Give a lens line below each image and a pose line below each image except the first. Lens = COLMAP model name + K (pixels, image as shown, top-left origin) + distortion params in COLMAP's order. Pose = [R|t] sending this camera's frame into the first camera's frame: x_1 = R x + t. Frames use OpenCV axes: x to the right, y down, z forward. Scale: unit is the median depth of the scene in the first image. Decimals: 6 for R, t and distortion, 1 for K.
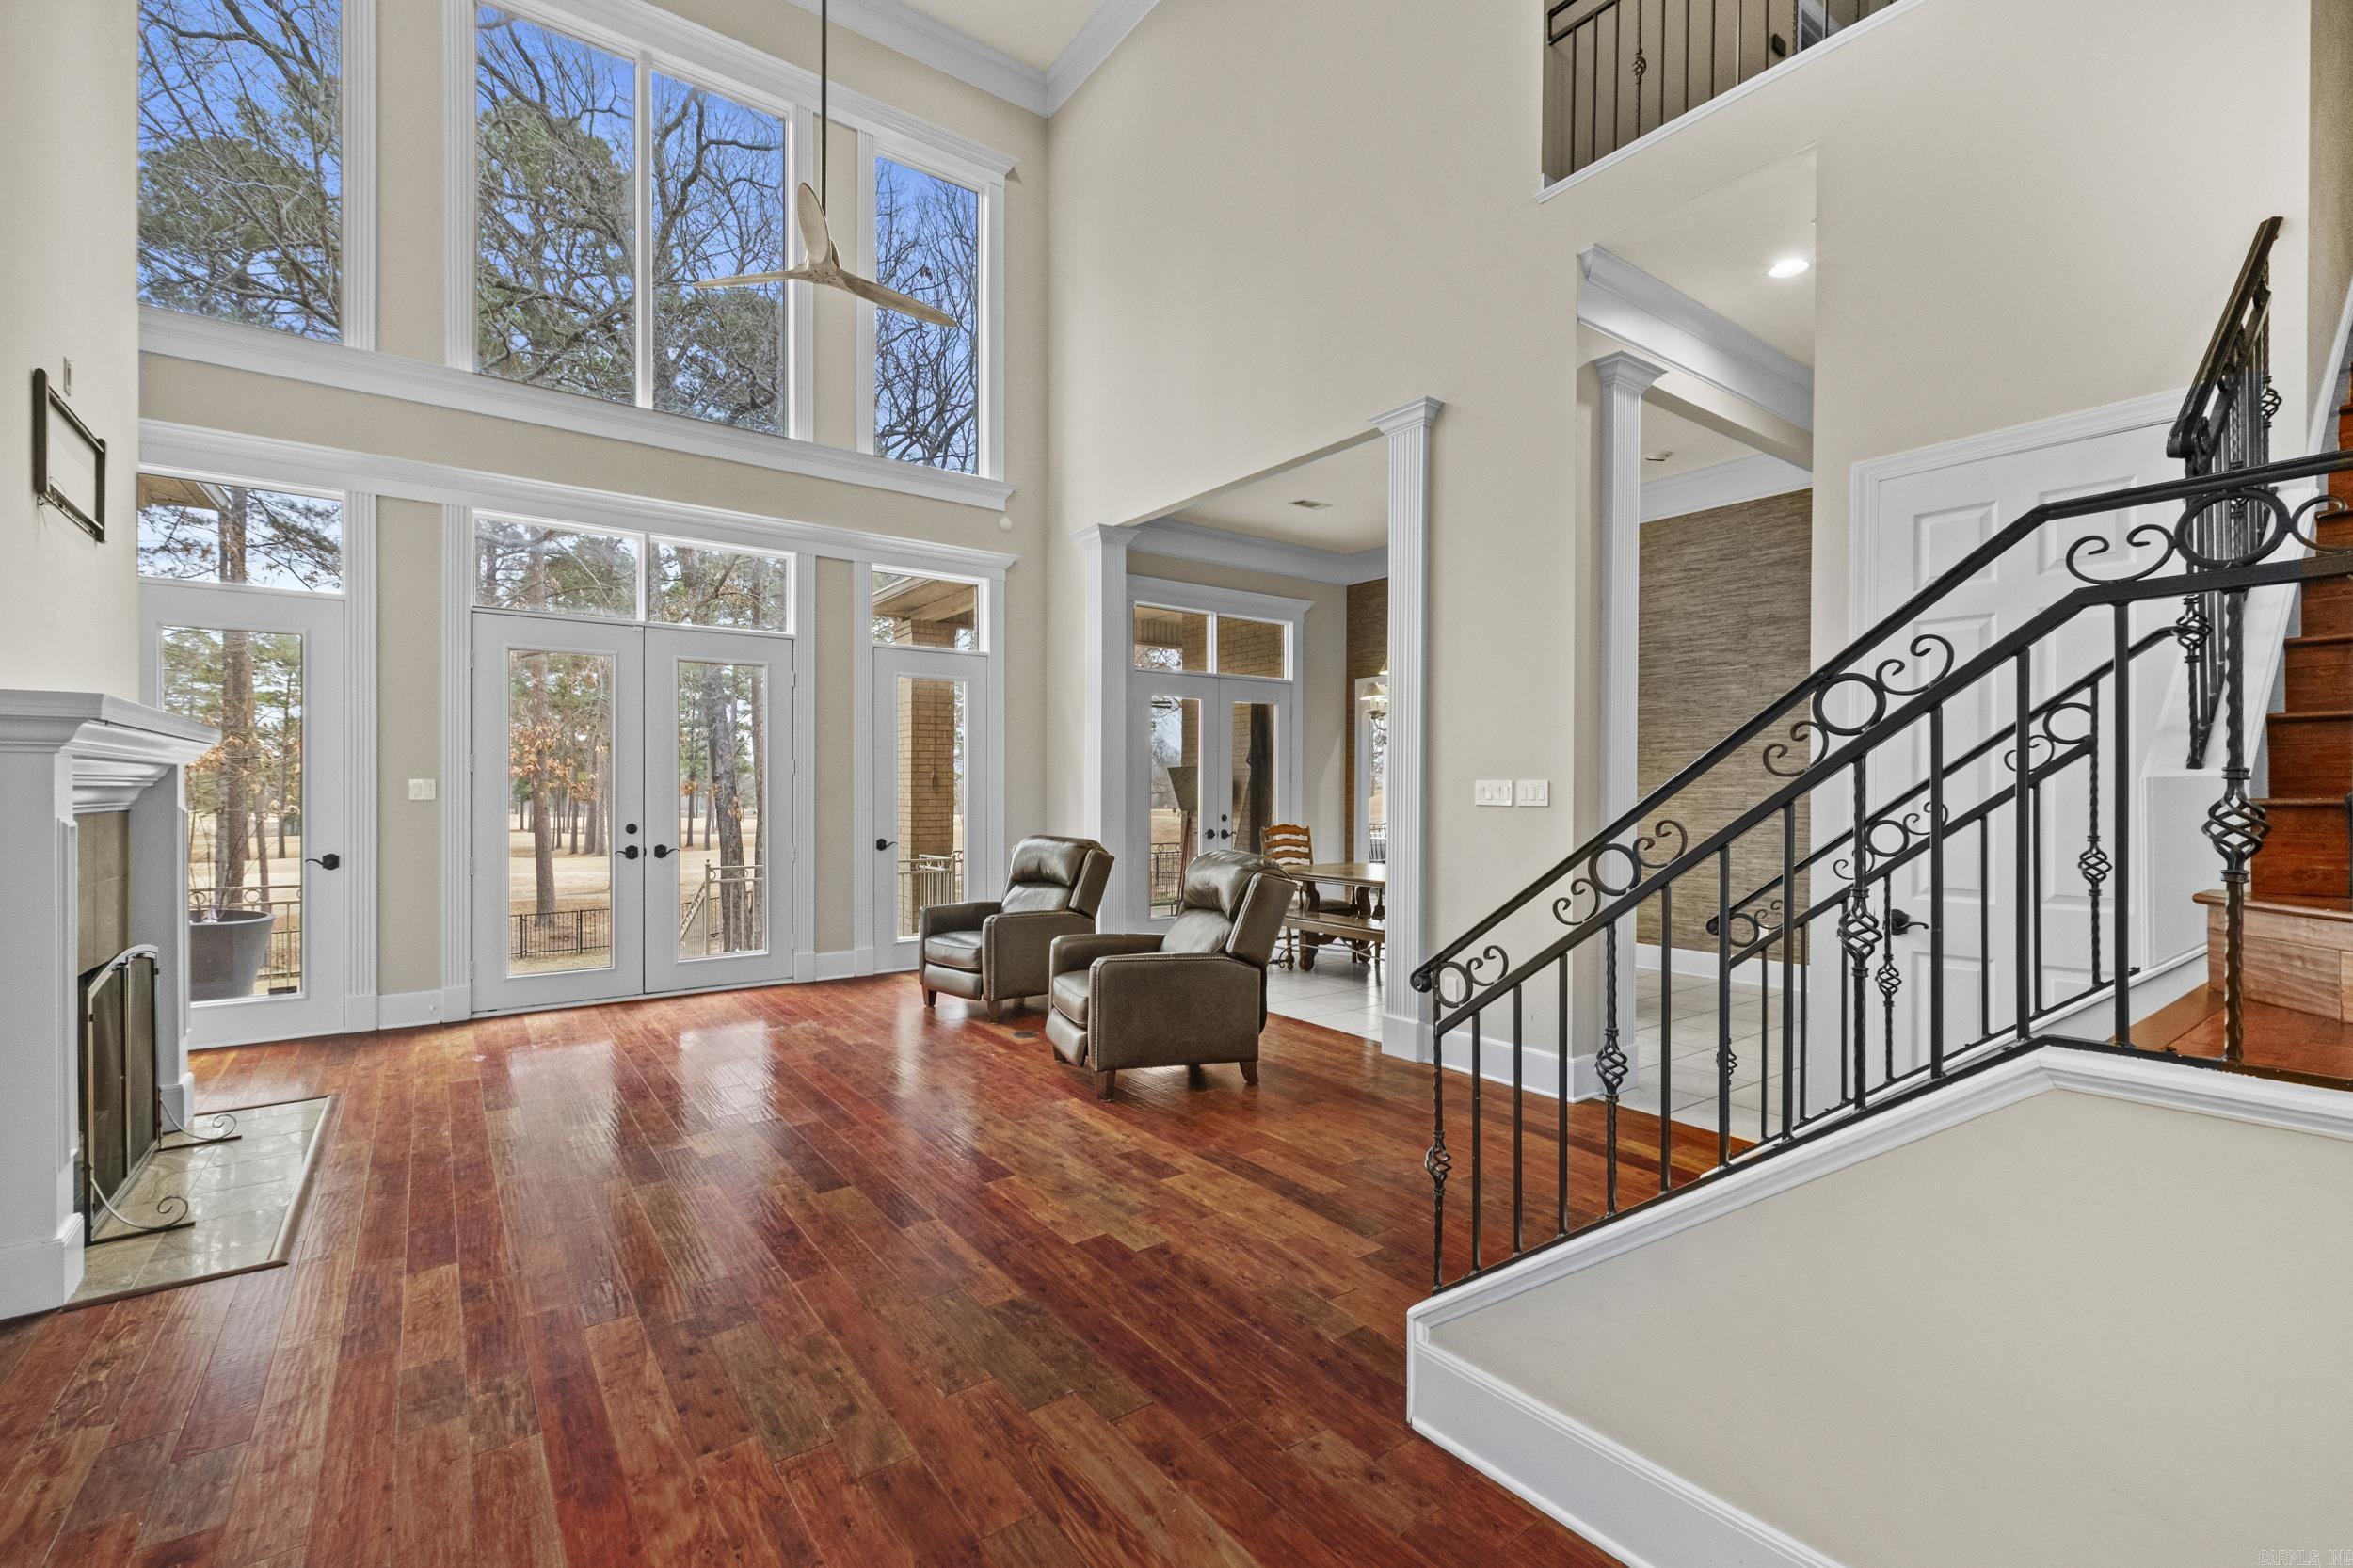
lens RADIAL K [[1022.6, 0, 1159.0], [0, 1022.6, 787.2], [0, 0, 1]] dist [0.010215, -0.000199]
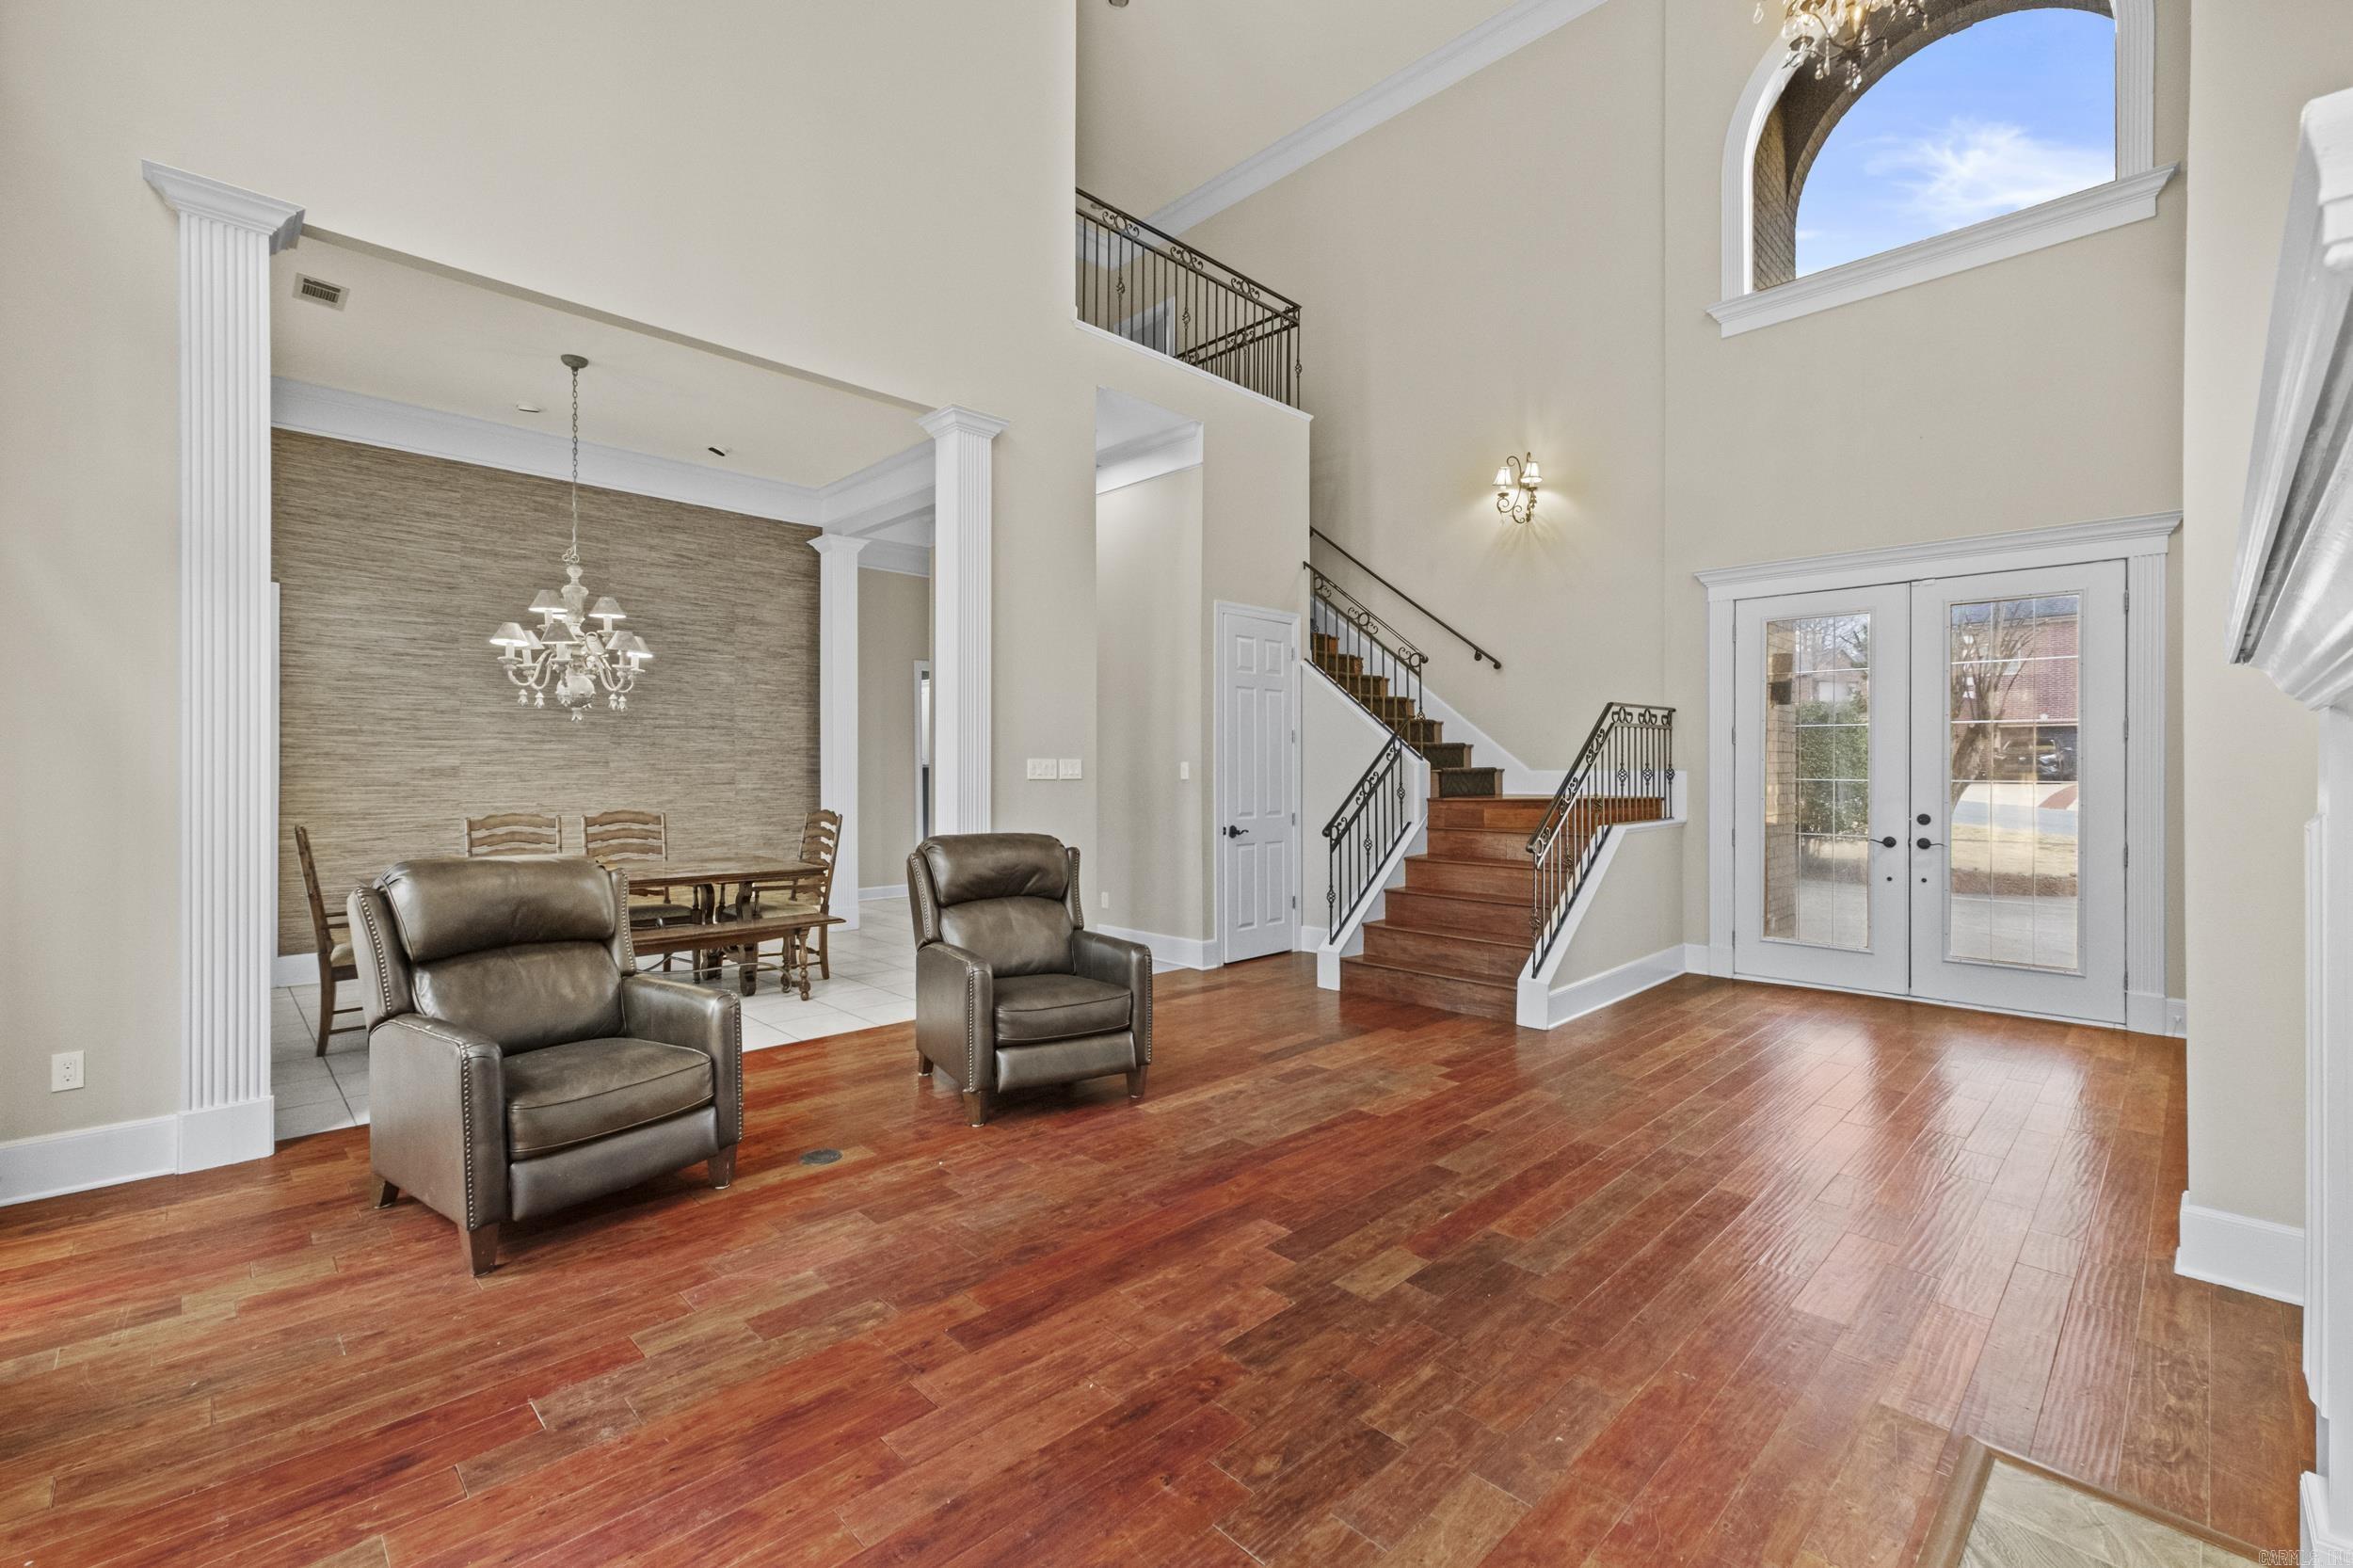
lens RADIAL K [[1022.6, 0, 1166.7], [0, 1022.6, 771.6], [0, 0, 1]] dist [0.010215, -0.000199]
pose [[-0.152991, -0.006265, 0.988208, -0.624189], [-0.004489, 0.999974, 0.005644, 0.000028], [-0.988217, -0.003573, -0.153016, 0.704679]]
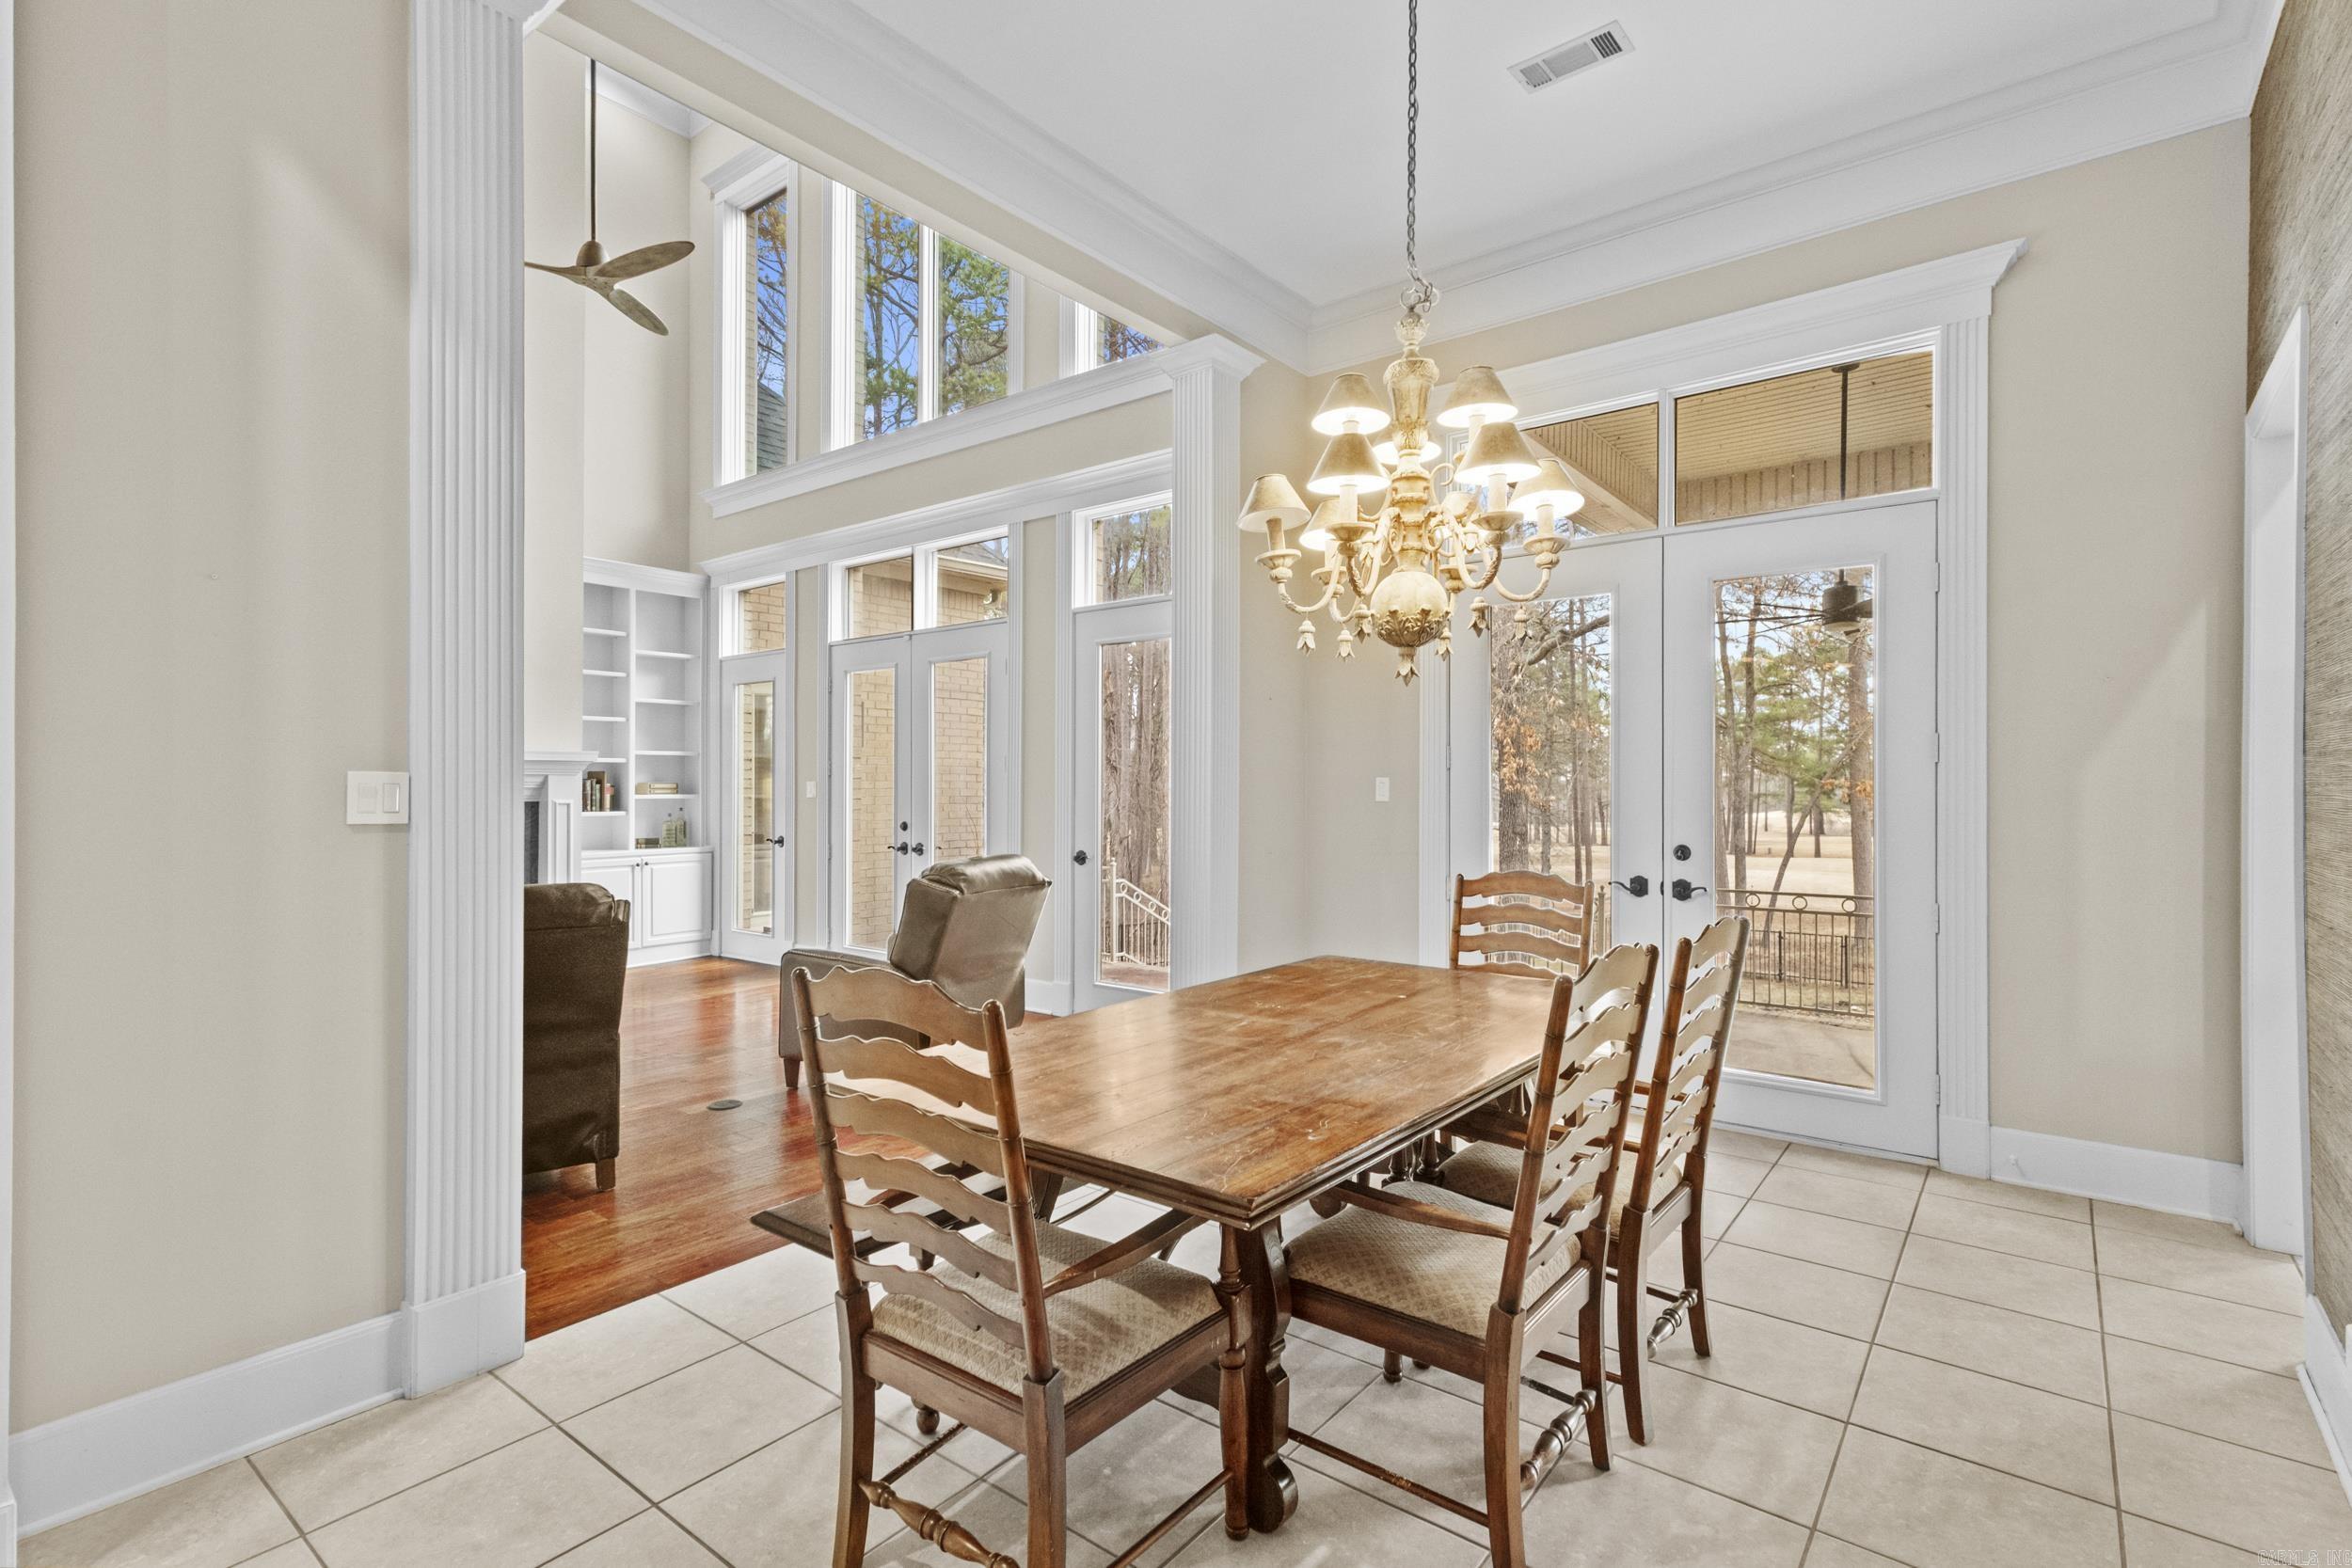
lens RADIAL K [[1103.9, 0, 1169.5], [0, 1103.9, 781.9], [0, 0, 1]] dist [0.000879, 0.000079]
pose [[0.263518, -0.007249, -0.964627, 0.600616], [0.004352, 0.999971, -0.006325, 0.002428], [0.964645, -0.002532, 0.263542, 0.870590]]
